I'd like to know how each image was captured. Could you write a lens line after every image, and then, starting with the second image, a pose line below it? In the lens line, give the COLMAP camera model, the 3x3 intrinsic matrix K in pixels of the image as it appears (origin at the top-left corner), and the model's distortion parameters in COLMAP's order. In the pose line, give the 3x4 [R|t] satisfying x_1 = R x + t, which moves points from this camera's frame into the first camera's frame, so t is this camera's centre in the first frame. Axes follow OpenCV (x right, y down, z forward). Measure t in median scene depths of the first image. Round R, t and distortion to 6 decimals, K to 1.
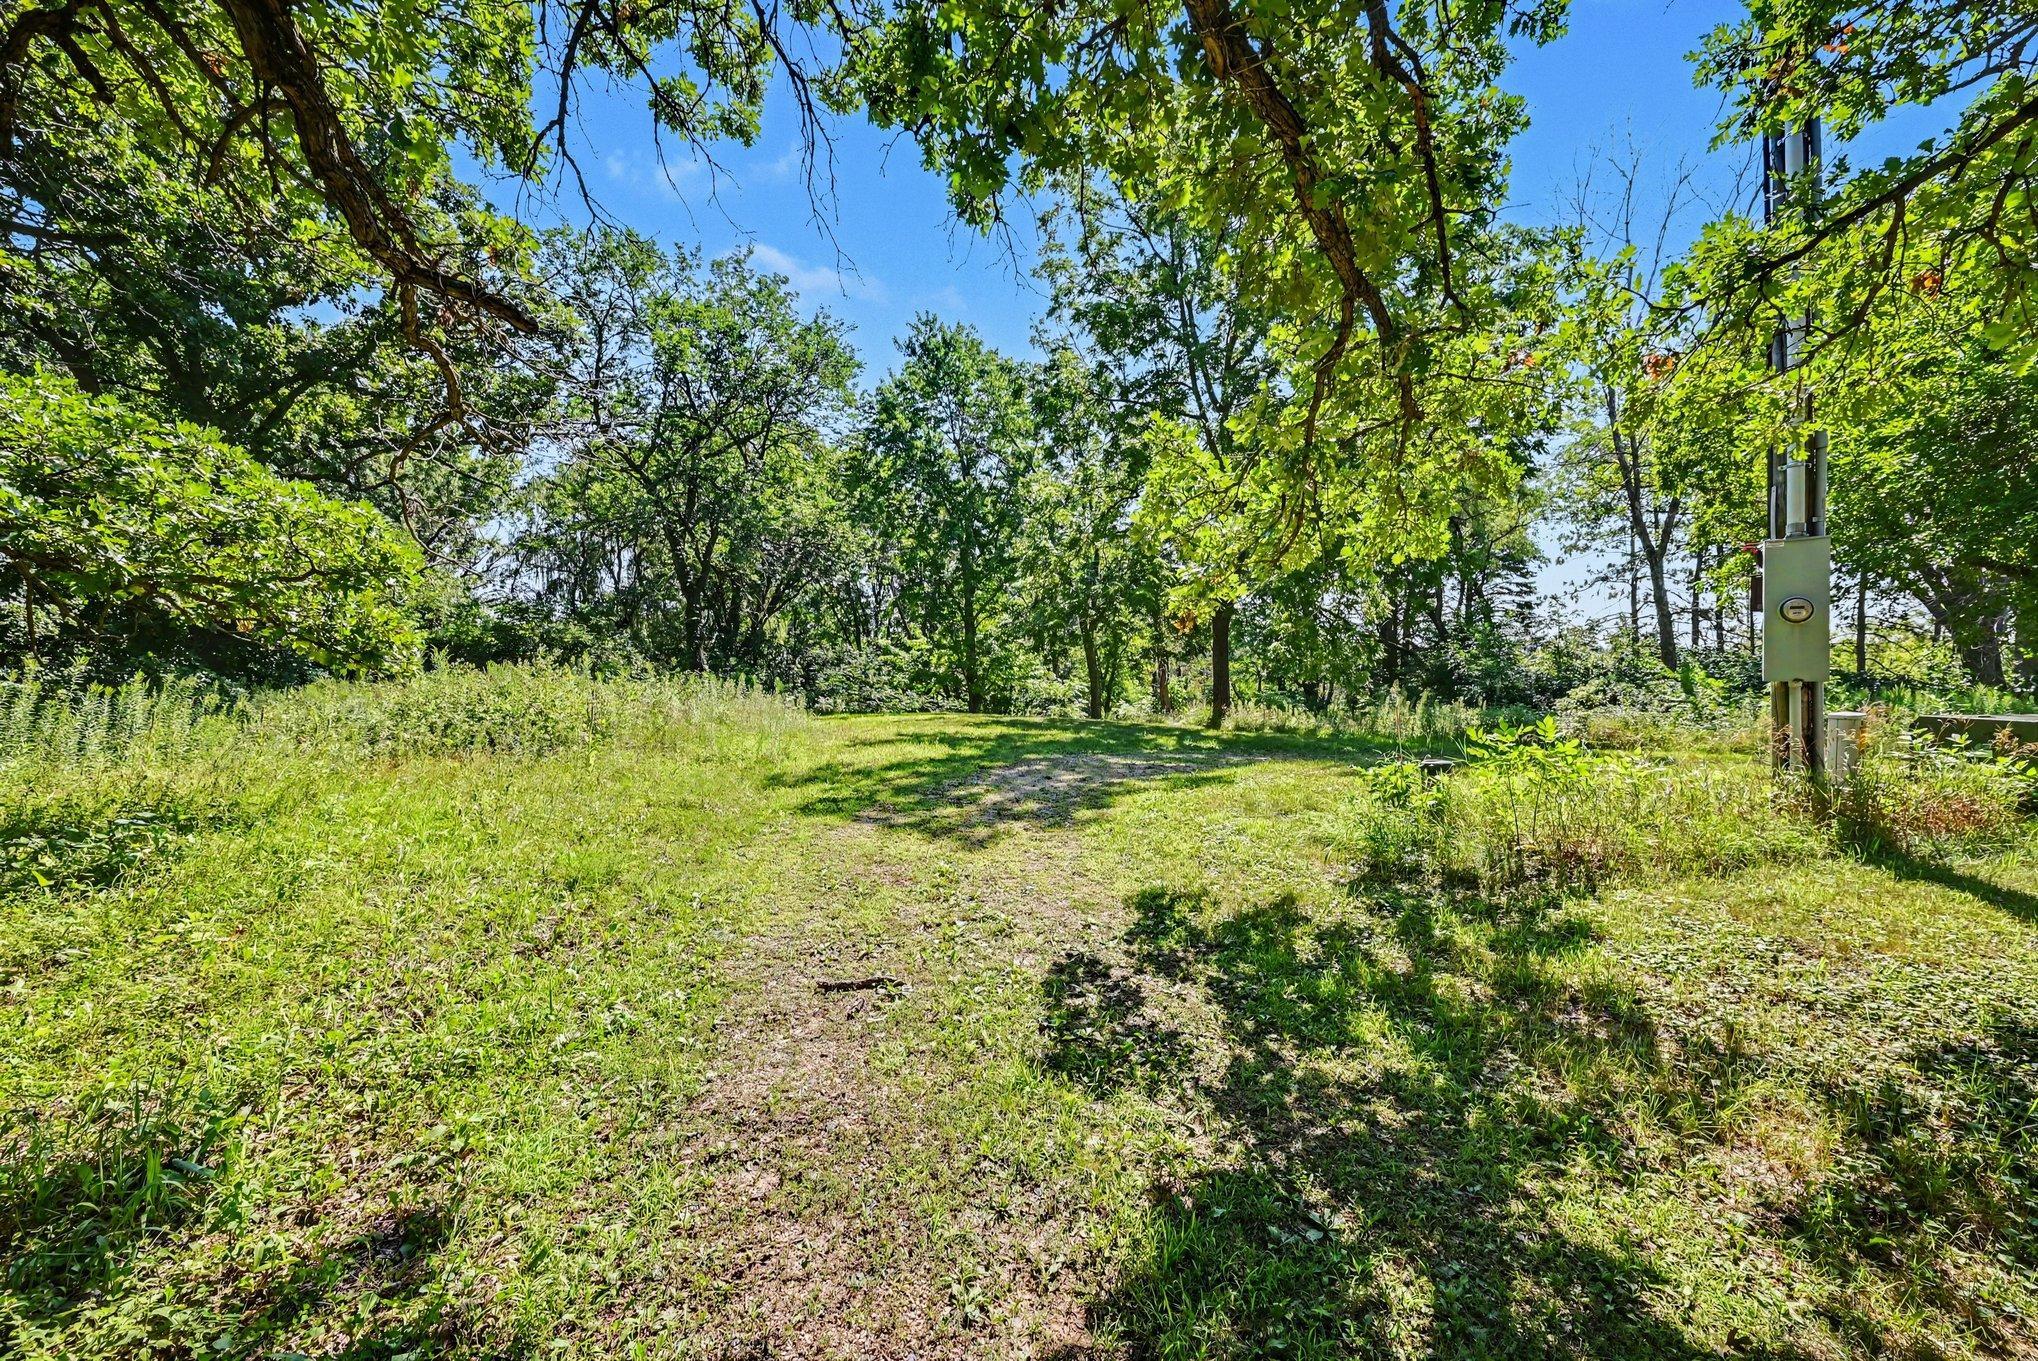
lens RADIAL K [[840.4, 0, 1021.2], [0, 840.4, 676.2], [0, 0, 1]] dist [0.000874, 0.000049]
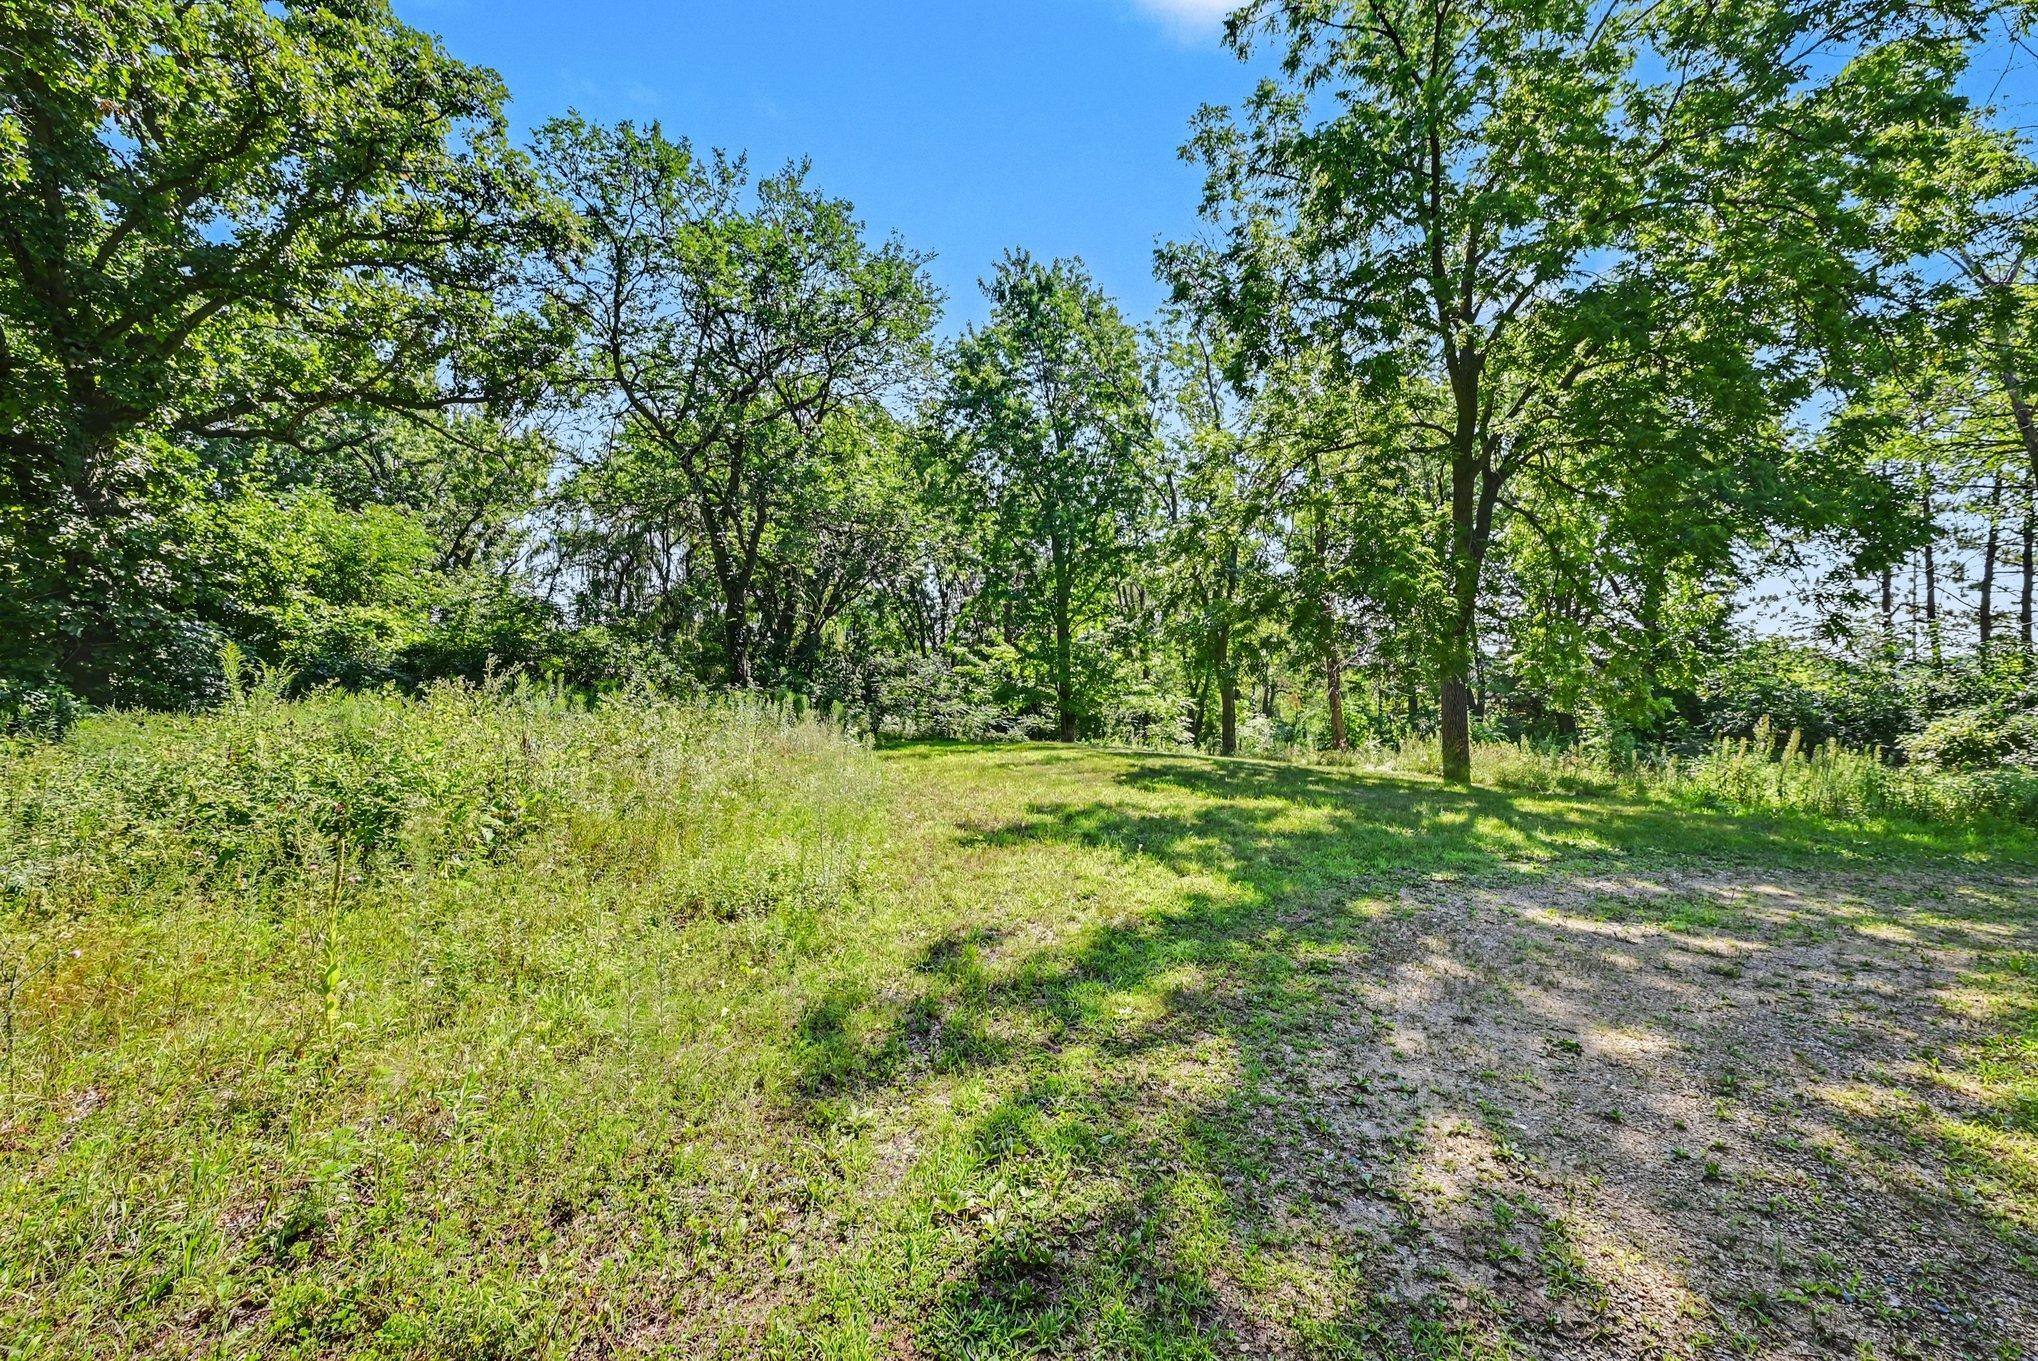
lens RADIAL K [[840.4, 0, 1017.4], [0, 840.4, 678.7], [0, 0, 1]] dist [0.000874, 0.000049]
pose [[0.997641, 0.008949, -0.068064, -0.051952], [-0.009191, 0.999953, -0.003241, -0.010047], [0.068032, 0.003859, 0.997676, 0.177908]]
